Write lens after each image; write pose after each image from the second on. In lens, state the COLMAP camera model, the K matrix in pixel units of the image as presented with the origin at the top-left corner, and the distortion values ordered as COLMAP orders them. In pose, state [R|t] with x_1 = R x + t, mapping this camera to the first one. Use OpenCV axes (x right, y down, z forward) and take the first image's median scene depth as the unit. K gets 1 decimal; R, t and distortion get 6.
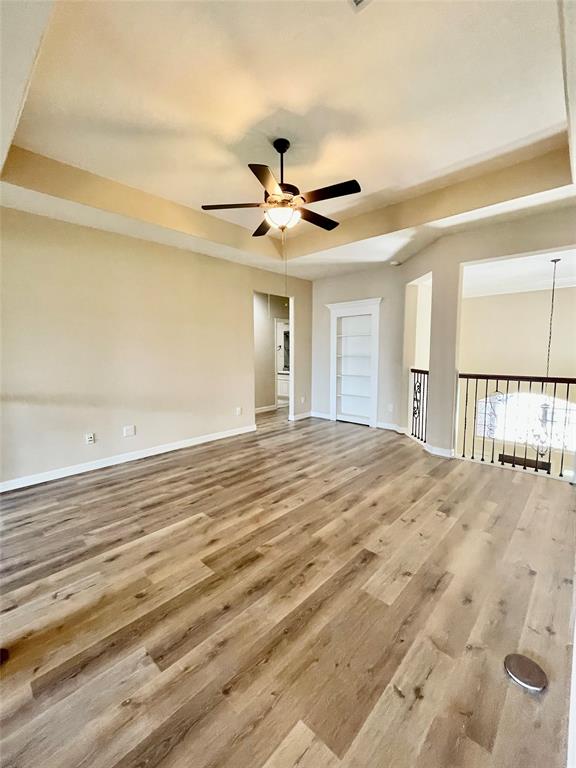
lens RADIAL K [[322.7, 0, 287.8], [0, 322.7, 383.4], [0, 0, 1]] dist [-0.001698, -0.000202]
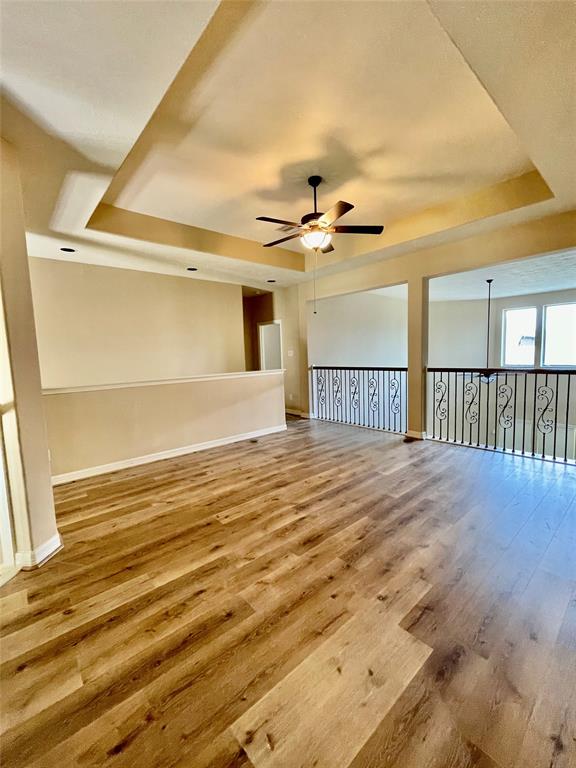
lens RADIAL K [[322.7, 0, 287.6], [0, 322.7, 384.3], [0, 0, 1]] dist [-0.001698, -0.000202]
pose [[-0.994745, 0.031431, 0.097442, -0.011160], [0.050170, 0.979261, 0.196292, -0.191464], [-0.089252, 0.200149, -0.975692, 1.900947]]
